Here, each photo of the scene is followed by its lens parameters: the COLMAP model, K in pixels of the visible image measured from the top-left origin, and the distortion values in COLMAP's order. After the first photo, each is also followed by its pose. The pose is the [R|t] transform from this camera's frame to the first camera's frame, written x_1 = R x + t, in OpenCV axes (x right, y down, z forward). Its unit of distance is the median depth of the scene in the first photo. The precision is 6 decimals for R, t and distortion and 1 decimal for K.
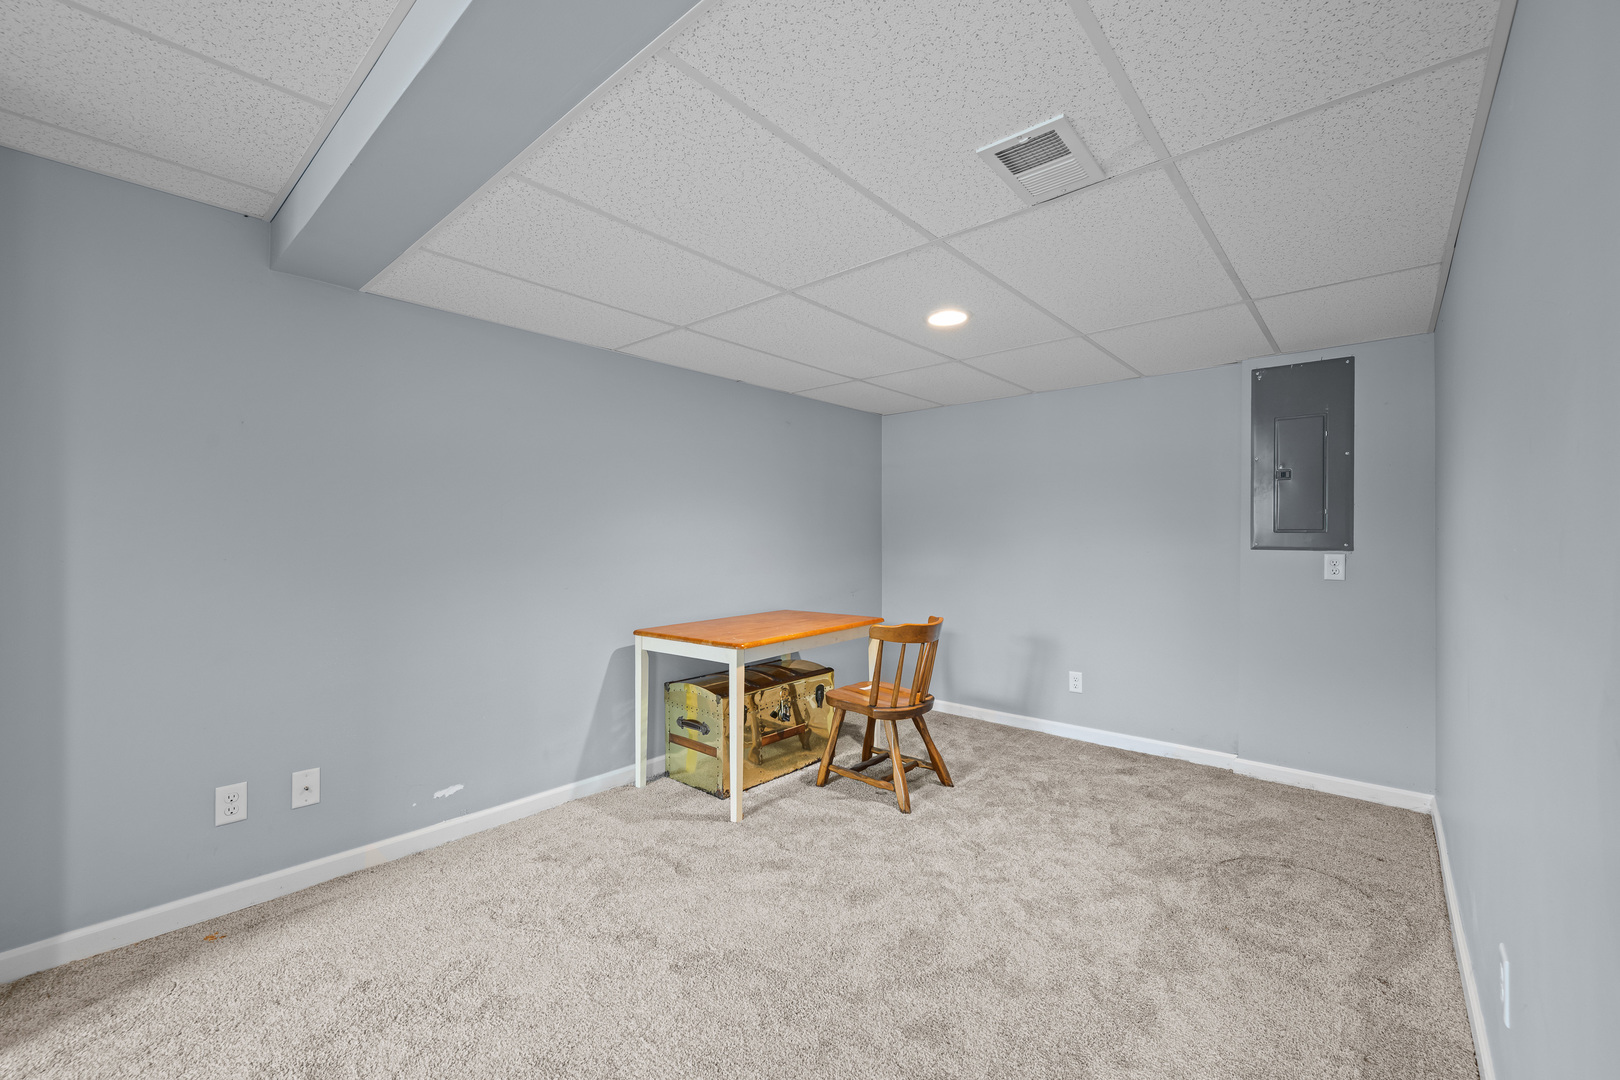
lens RADIAL K [[653.5, 0, 810.0], [0, 653.5, 540.0], [0, 0, 1]] dist [-0.000146, -0.000009]
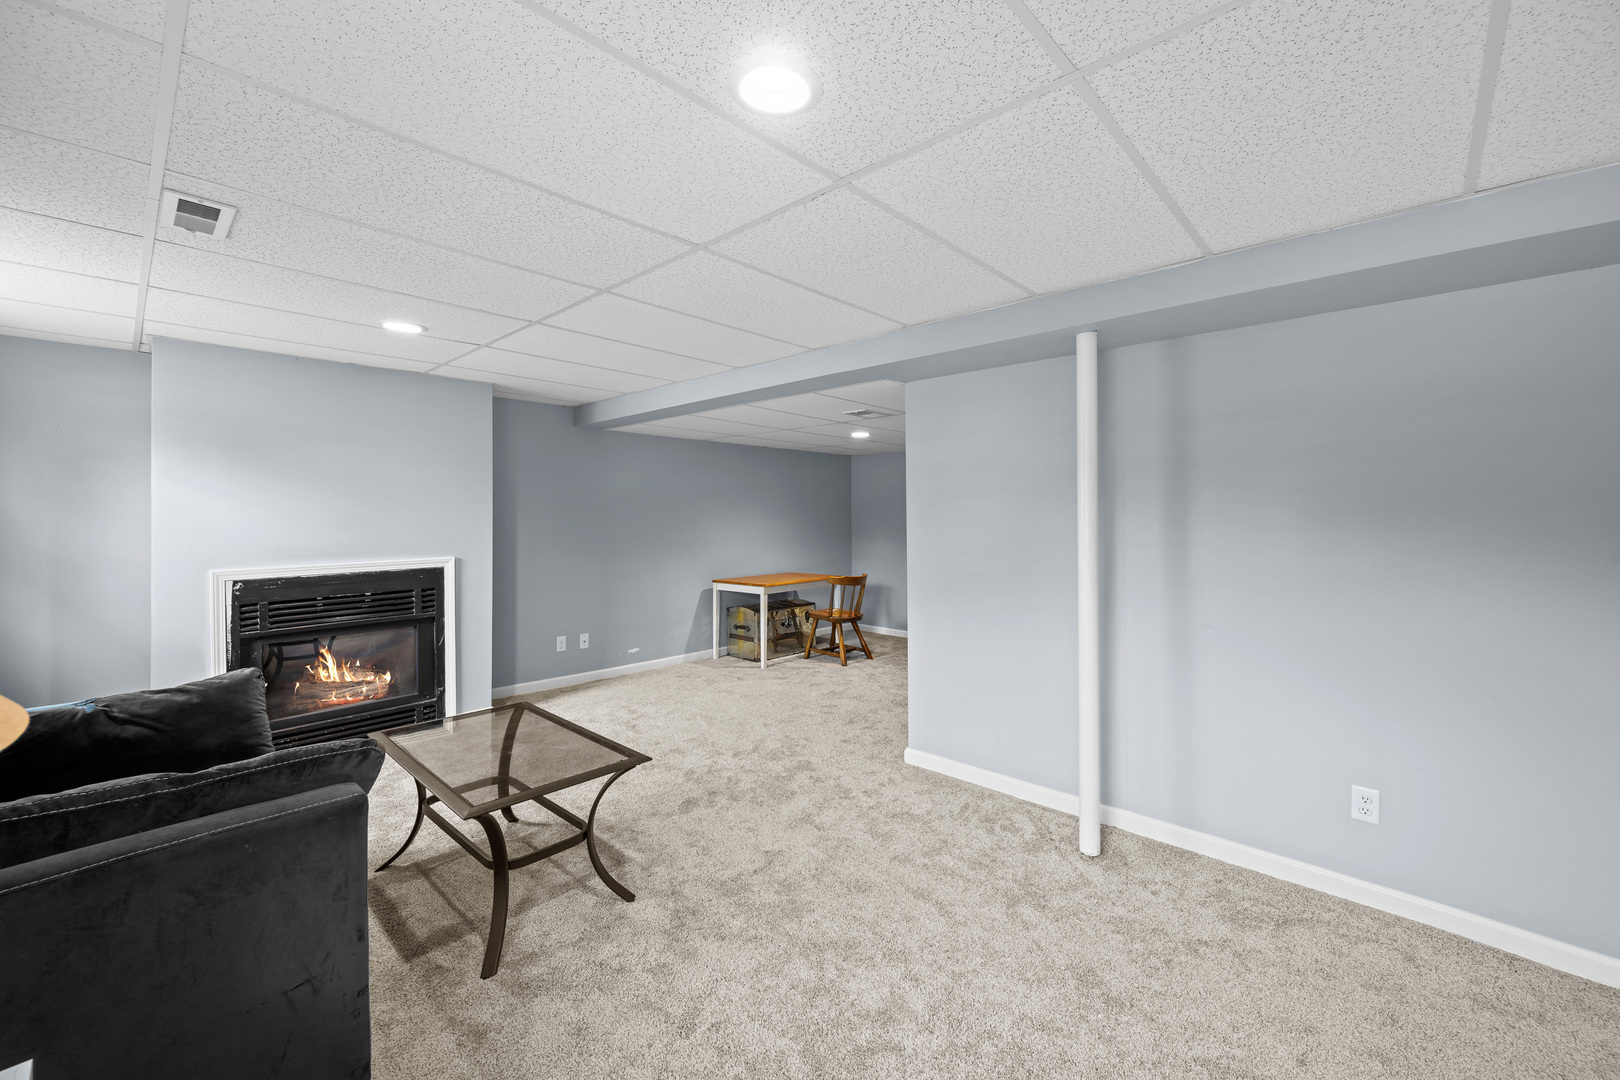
lens RADIAL K [[647.5, 0, 812.2], [0, 647.5, 509.8], [0, 0, 1]] dist [0.000520, 0.000027]
pose [[0.999271, -0.005012, -0.037834, 0.111475], [0.004350, 0.999836, -0.017584, -0.040634], [0.037916, 0.017407, 0.999129, -0.972850]]
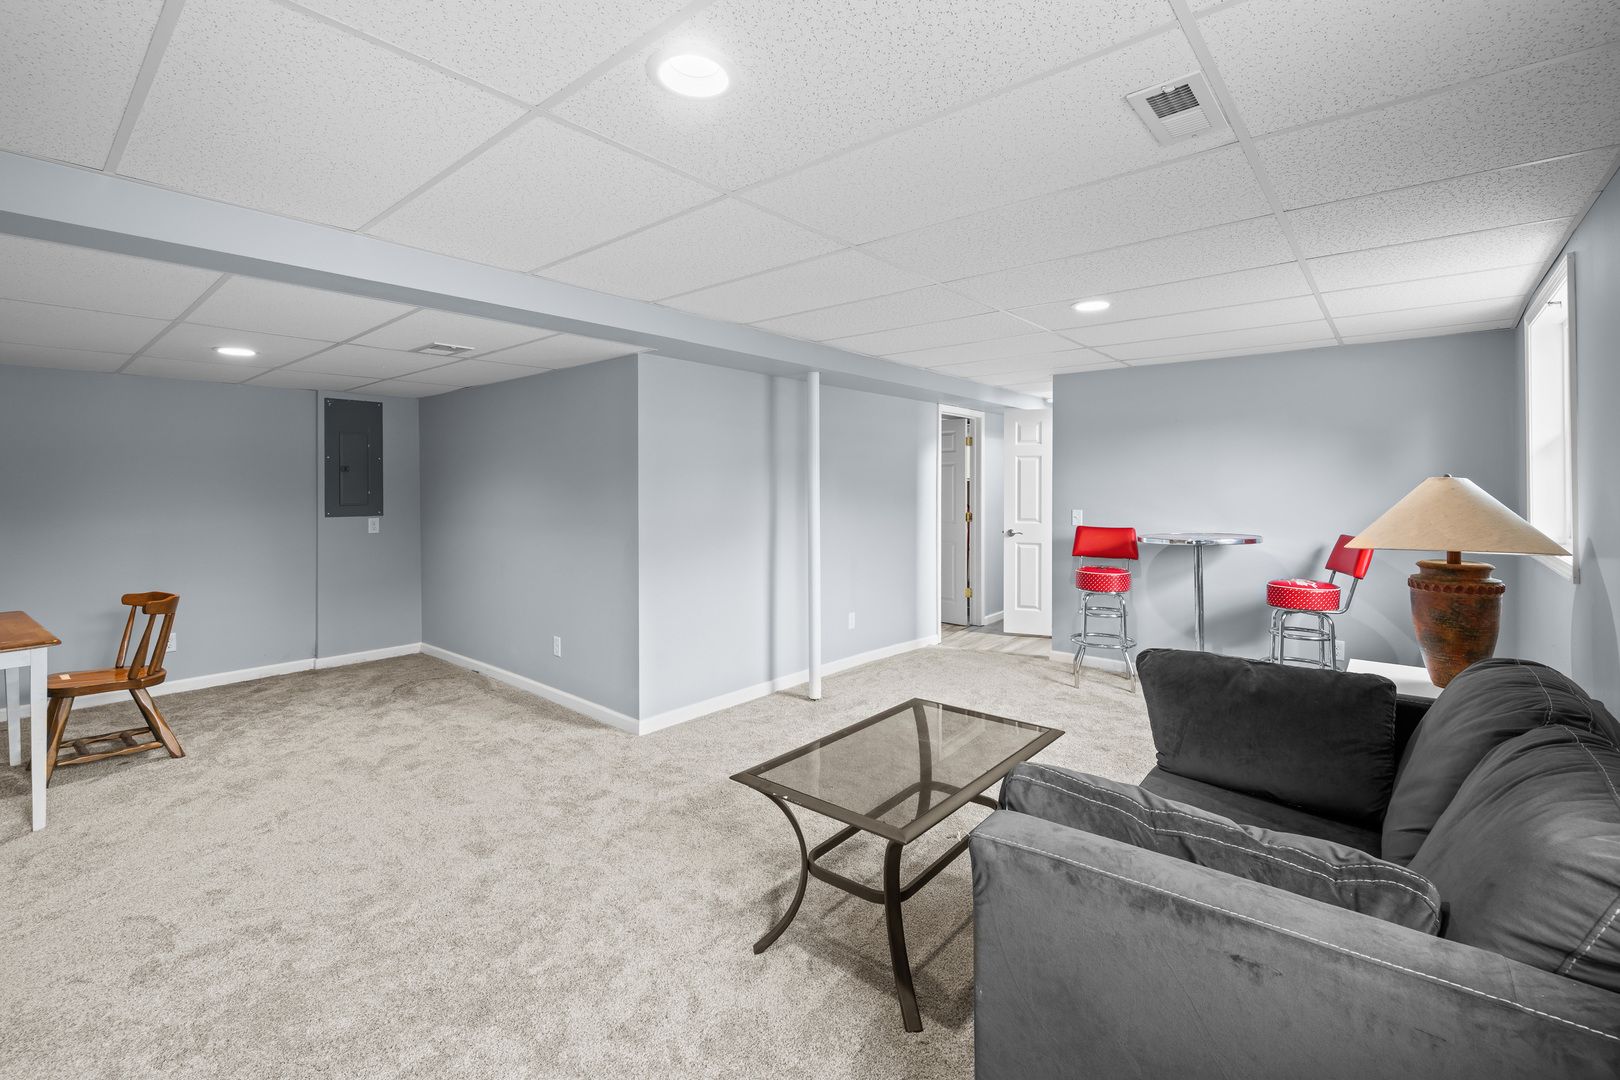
lens RADIAL K [[701.6, 0, 815.0], [0, 701.6, 484.1], [0, 0, 1]] dist [-0.000308, -0.000032]
pose [[-0.013911, 0.000059, 0.999903, -1.010119], [0.014624, 0.999893, 0.000144, -0.049222], [-0.999796, 0.014624, -0.013910, -0.108370]]
